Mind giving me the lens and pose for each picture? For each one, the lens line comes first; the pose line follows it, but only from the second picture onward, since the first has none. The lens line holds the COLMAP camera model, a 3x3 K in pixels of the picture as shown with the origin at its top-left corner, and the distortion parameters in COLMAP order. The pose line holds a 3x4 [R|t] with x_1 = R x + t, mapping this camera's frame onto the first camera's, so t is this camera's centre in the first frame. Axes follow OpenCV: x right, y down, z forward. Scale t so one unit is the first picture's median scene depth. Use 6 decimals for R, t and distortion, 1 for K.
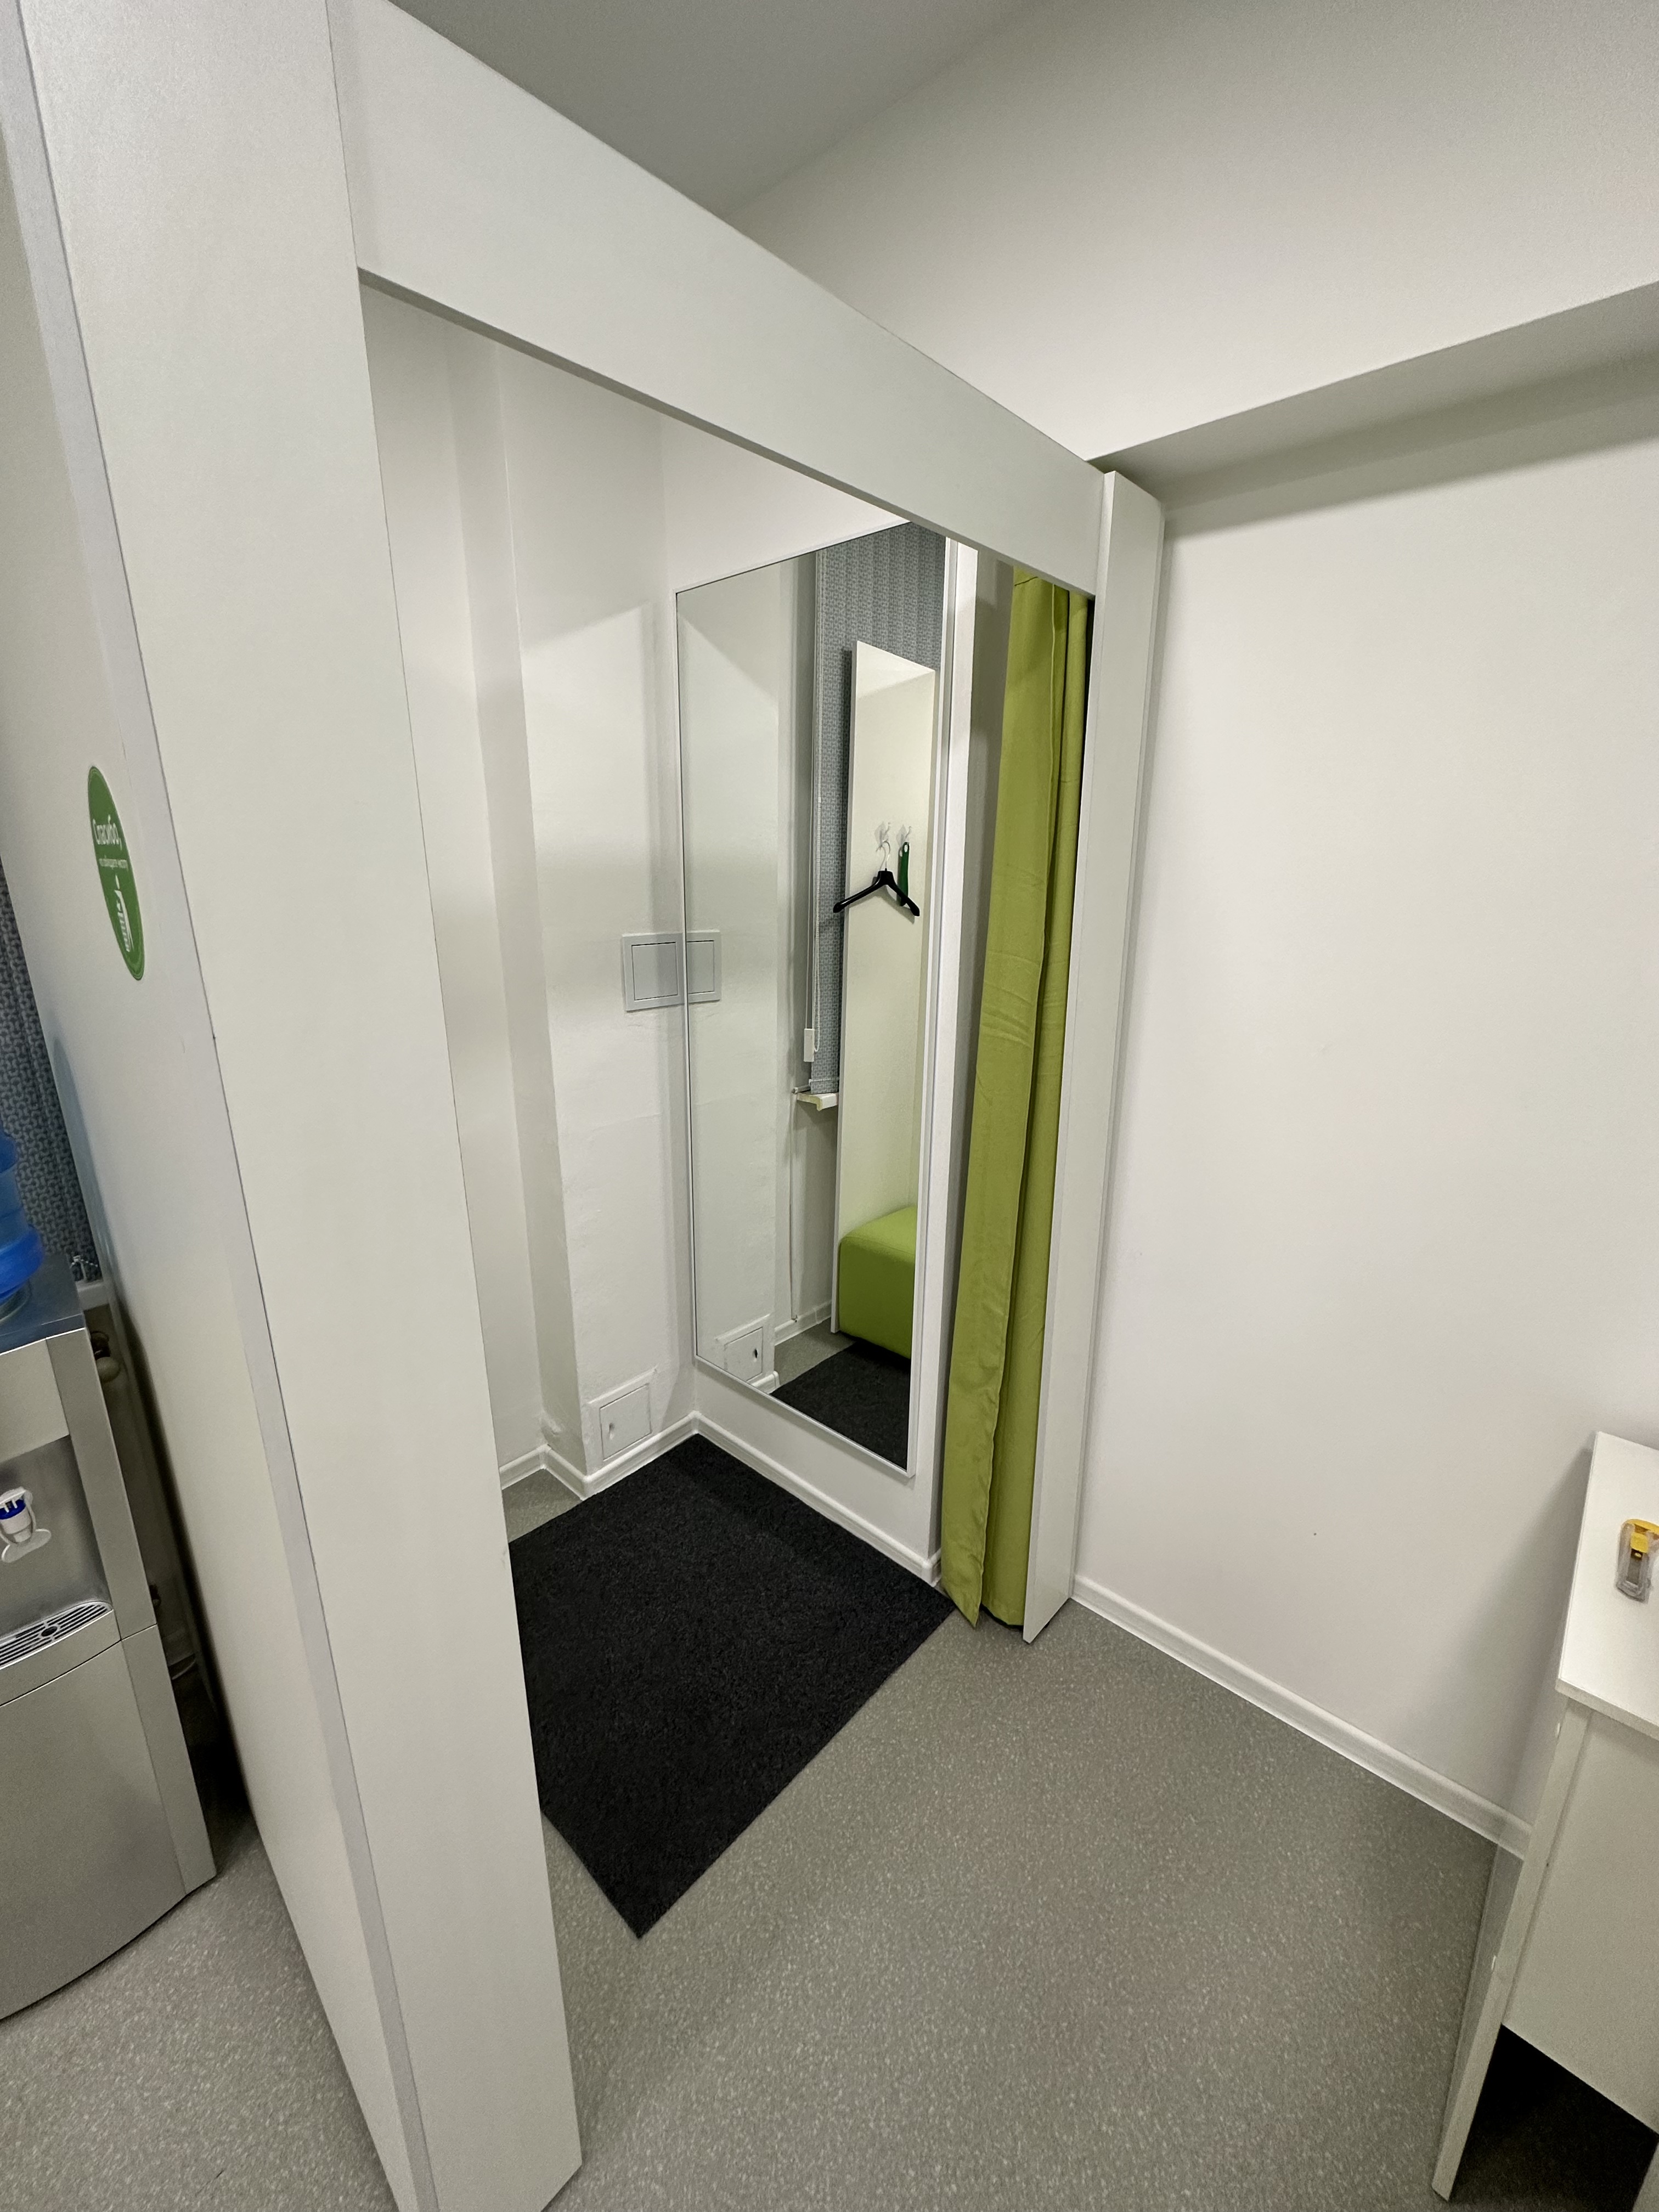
lens RADIAL K [[892.5, 0, 833.5], [0, 892.5, 1100.1], [0, 0, 1]] dist [0.000231, 0.000901]
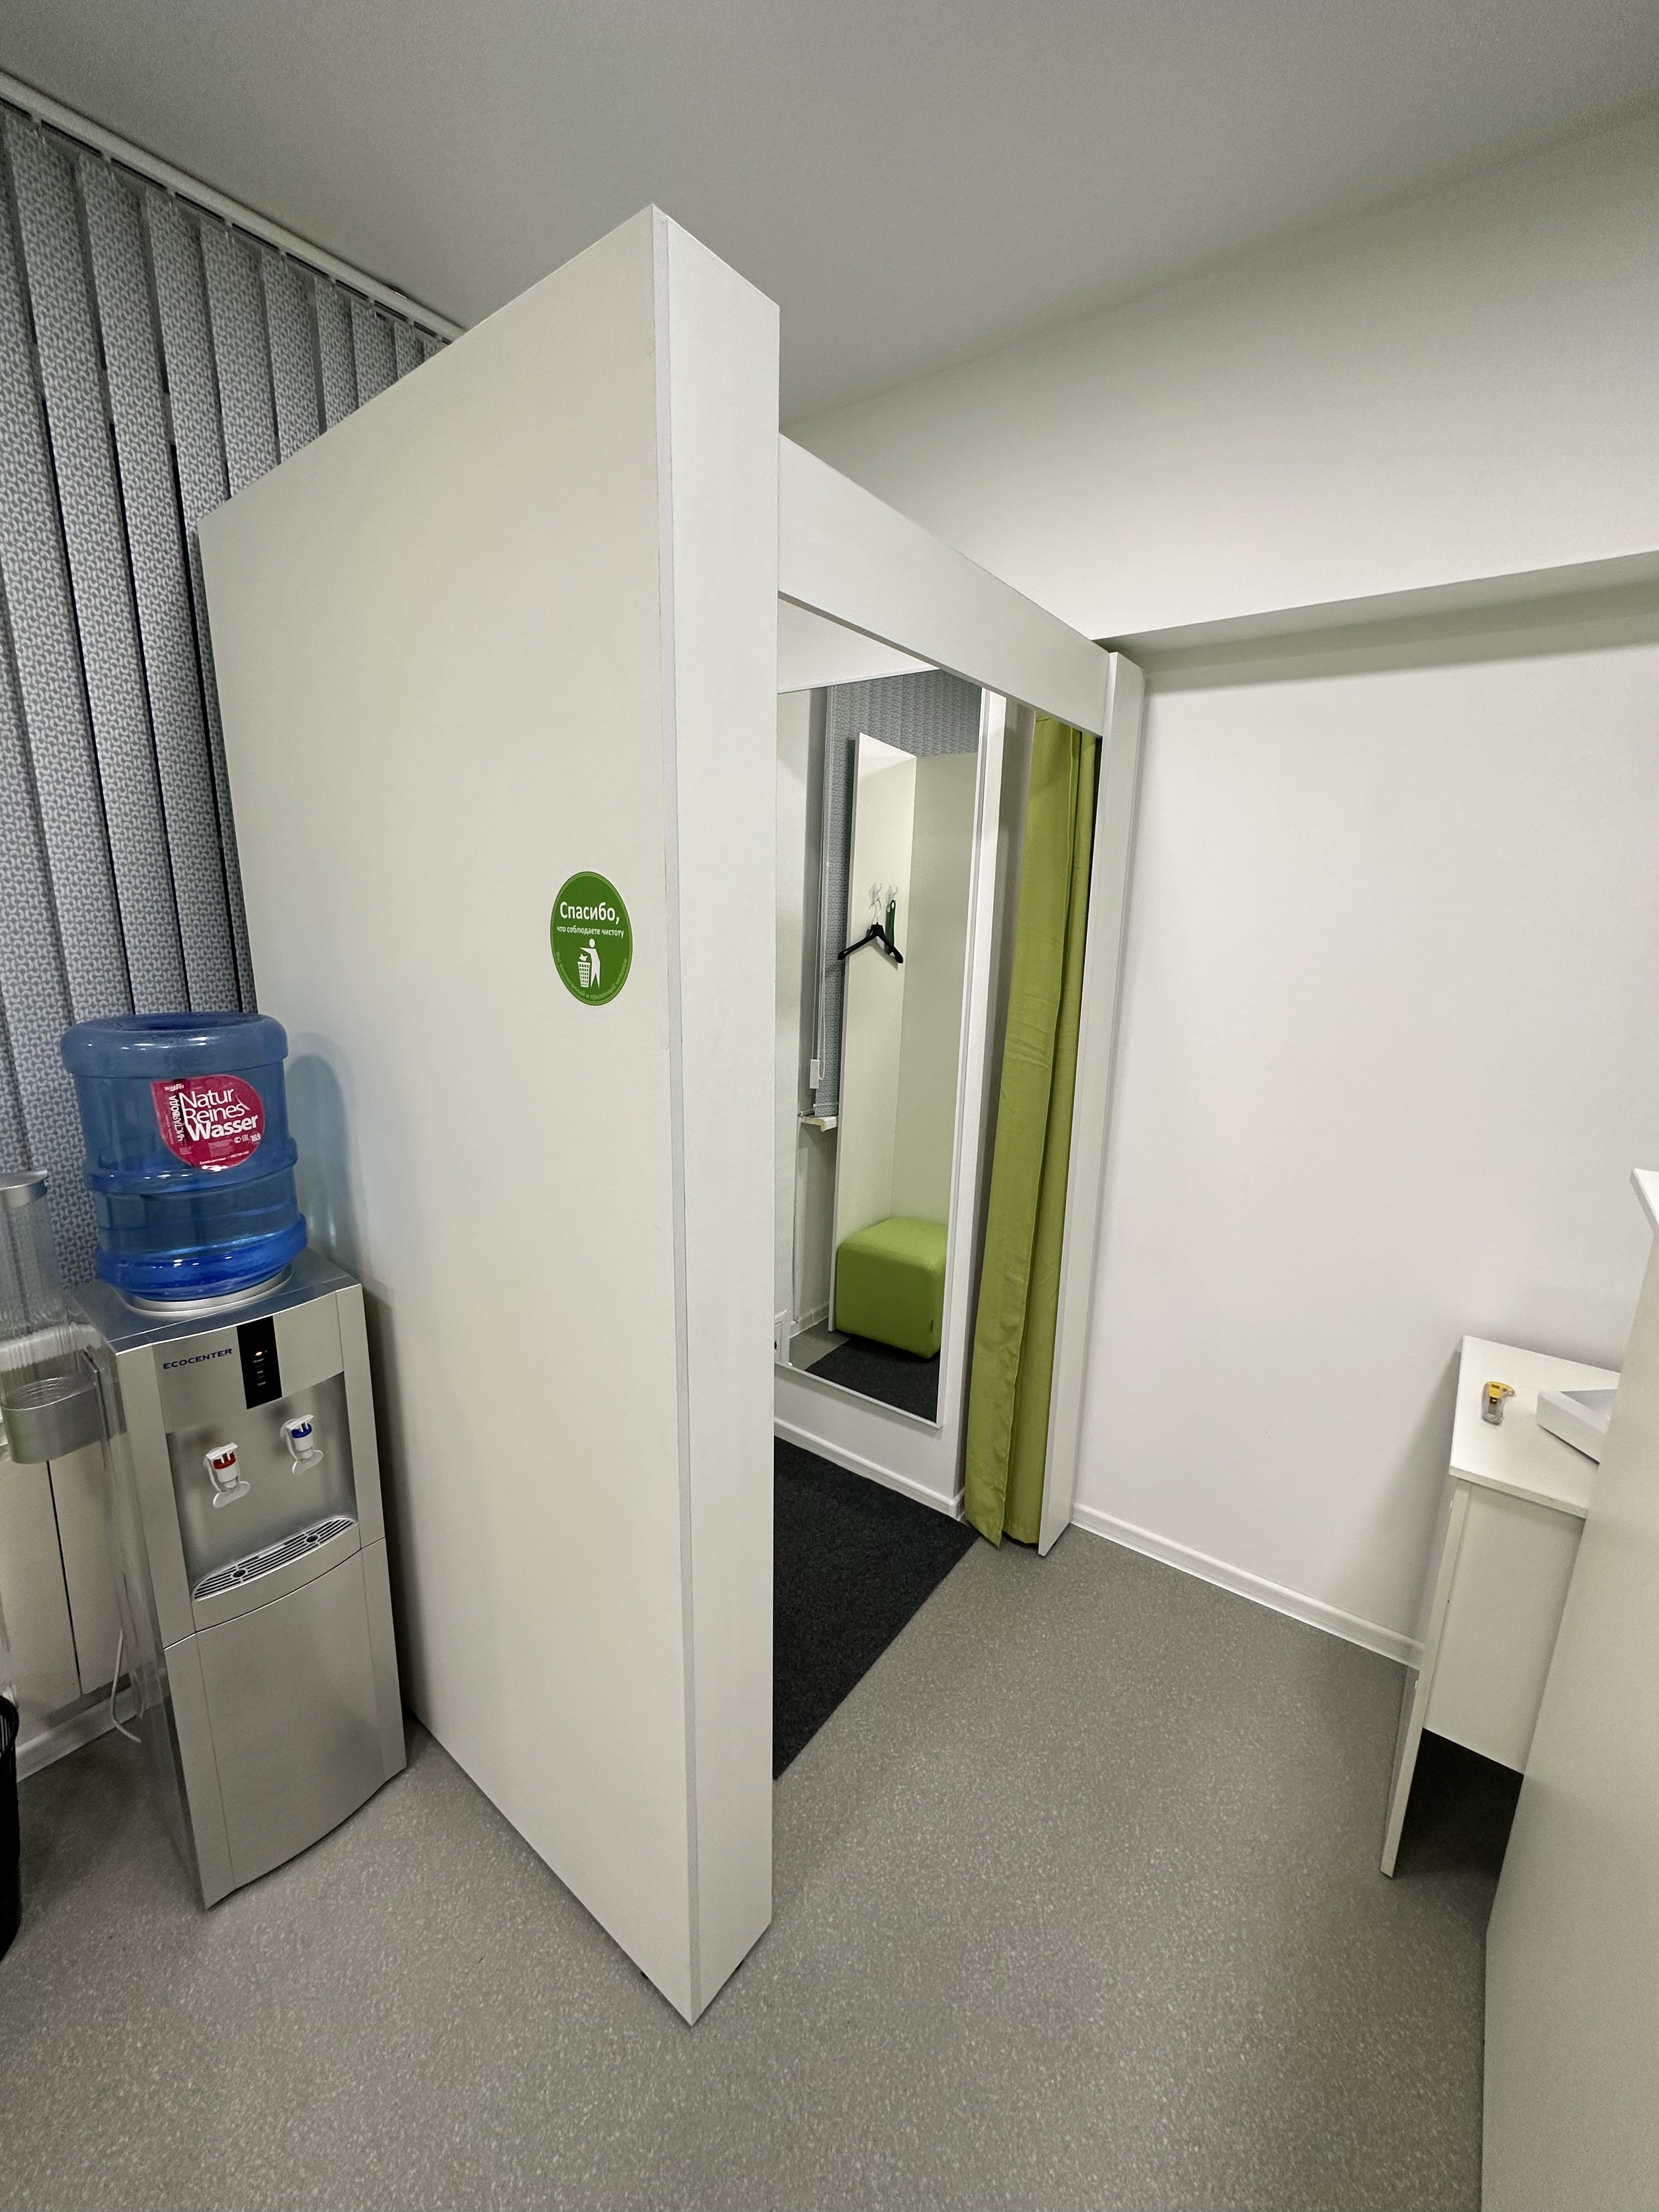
lens RADIAL K [[892.5, 0, 834.4], [0, 892.5, 1098.4], [0, 0, 1]] dist [0.000231, 0.000901]
pose [[0.993884, -0.005192, 0.110307, -0.237015], [0.010548, 0.998790, -0.048029, 0.046097], [-0.109924, 0.048899, 0.992736, -0.254616]]
